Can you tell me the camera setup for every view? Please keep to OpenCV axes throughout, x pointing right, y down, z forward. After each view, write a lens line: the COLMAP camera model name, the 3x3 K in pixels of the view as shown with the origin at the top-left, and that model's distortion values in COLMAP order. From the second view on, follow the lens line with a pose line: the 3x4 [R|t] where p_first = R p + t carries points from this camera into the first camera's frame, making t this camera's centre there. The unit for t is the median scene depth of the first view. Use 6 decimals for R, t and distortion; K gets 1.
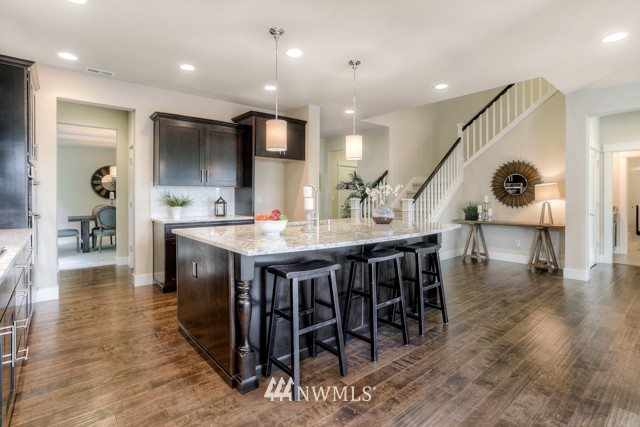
lens RADIAL K [[312.2, 0, 319.3], [0, 312.2, 193.2], [0, 0, 1]] dist [0.000755, 0.000322]
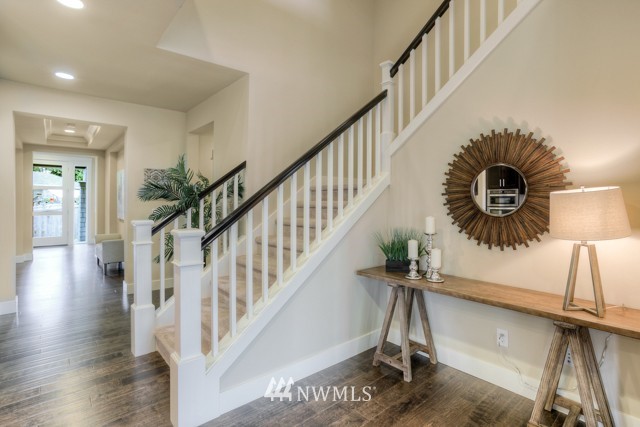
lens RADIAL K [[308.7, 0, 319.5], [0, 308.7, 199.4], [0, 0, 1]] dist [-0.005838, -0.000171]
pose [[0.999989, 0.004541, -0.000999, 0.386998], [-0.004539, 0.999987, 0.002528, -0.015762], [0.001010, -0.002523, 0.999996, 0.585643]]
